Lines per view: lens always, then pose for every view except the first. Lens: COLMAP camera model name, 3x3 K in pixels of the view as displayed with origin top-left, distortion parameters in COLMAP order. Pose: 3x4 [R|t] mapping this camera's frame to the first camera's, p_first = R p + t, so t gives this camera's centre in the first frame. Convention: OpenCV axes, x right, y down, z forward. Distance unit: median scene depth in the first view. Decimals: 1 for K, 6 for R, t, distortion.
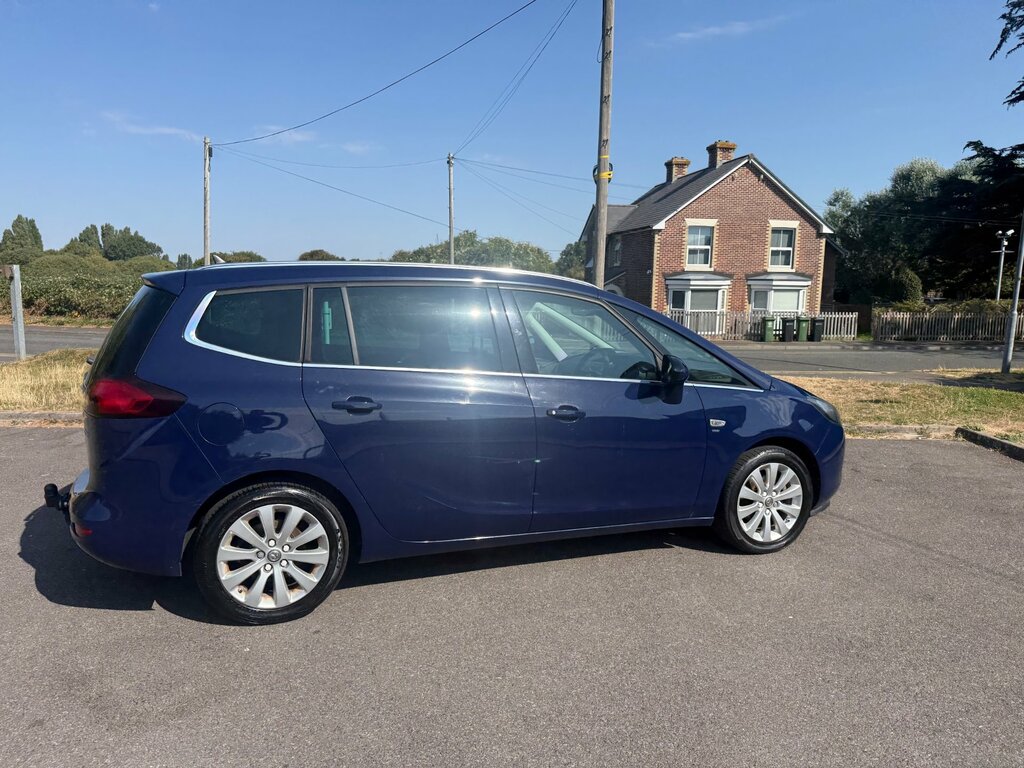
lens RADIAL K [[713.8, 0, 515.6], [0, 713.8, 400.6], [0, 0, 1]] dist [0.047251, -0.049426]
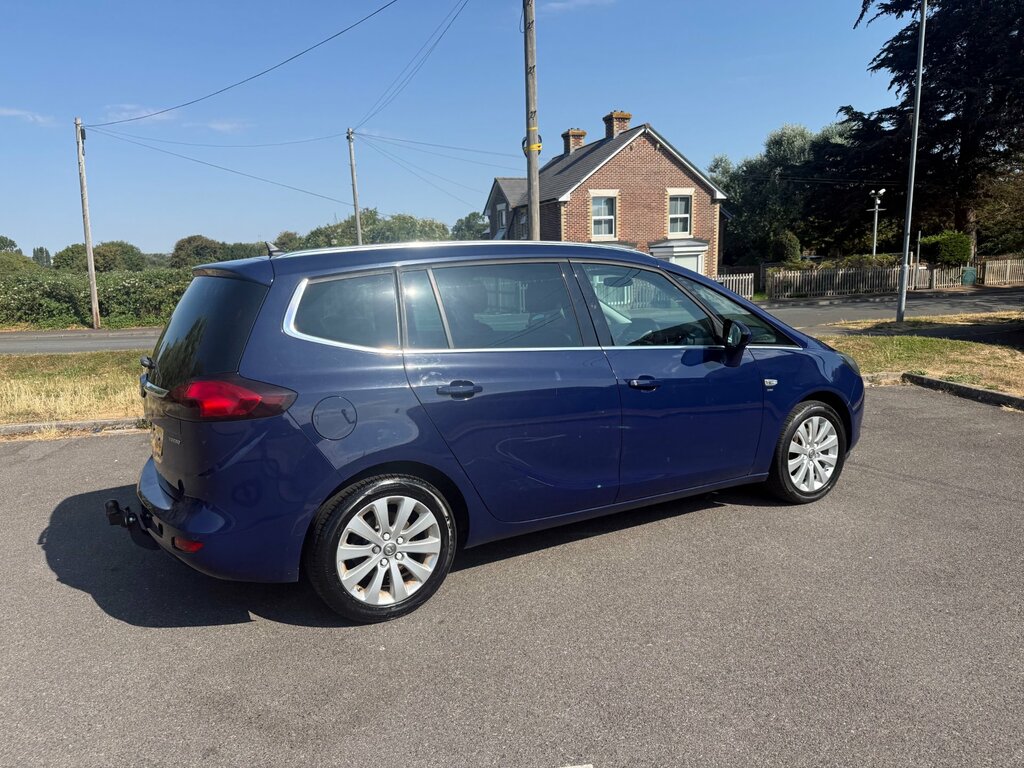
lens RADIAL K [[710.8, 0, 514.7], [0, 710.8, 399.9], [0, 0, 1]] dist [0.072874, -0.094135]
pose [[0.987714, -0.074964, 0.137120, -0.065967], [0.070570, 0.996834, 0.036644, -0.002095], [-0.139433, -0.026517, 0.989876, 0.005999]]
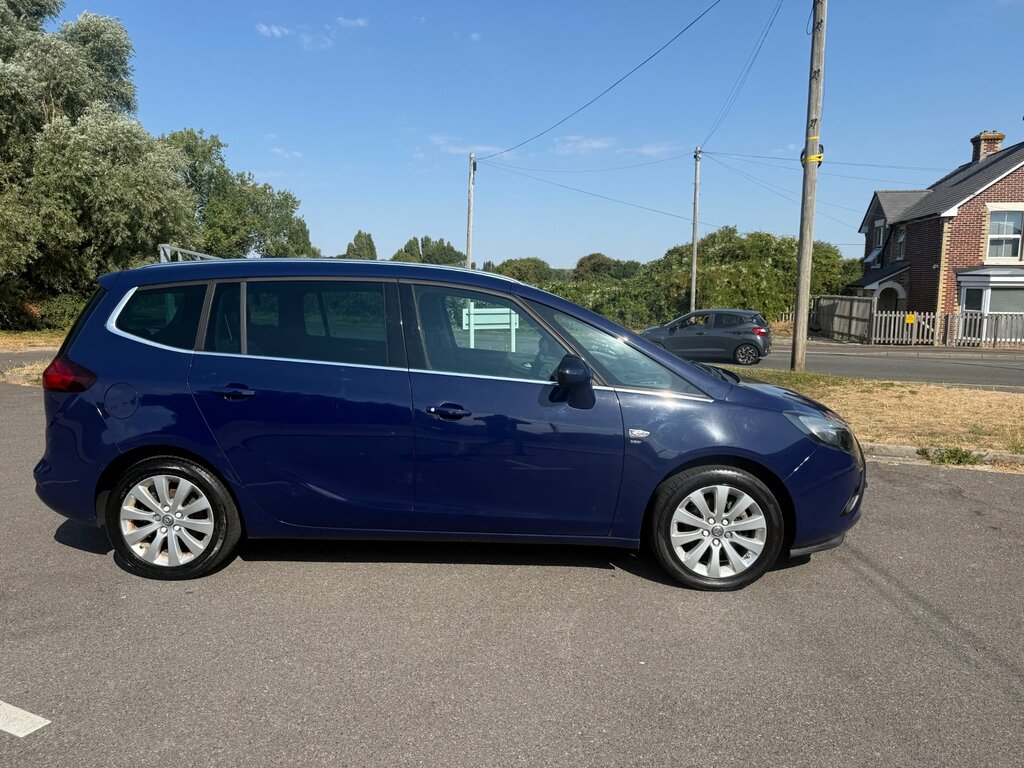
lens RADIAL K [[719.6, 0, 511.3], [0, 719.6, 395.4], [0, 0, 1]] dist [0.046539, -0.072140]
pose [[0.922878, 0.048371, -0.382042, 0.136282], [-0.052281, 0.998632, 0.000147, -0.002134], [0.381527, 0.019838, 0.924145, 0.033562]]
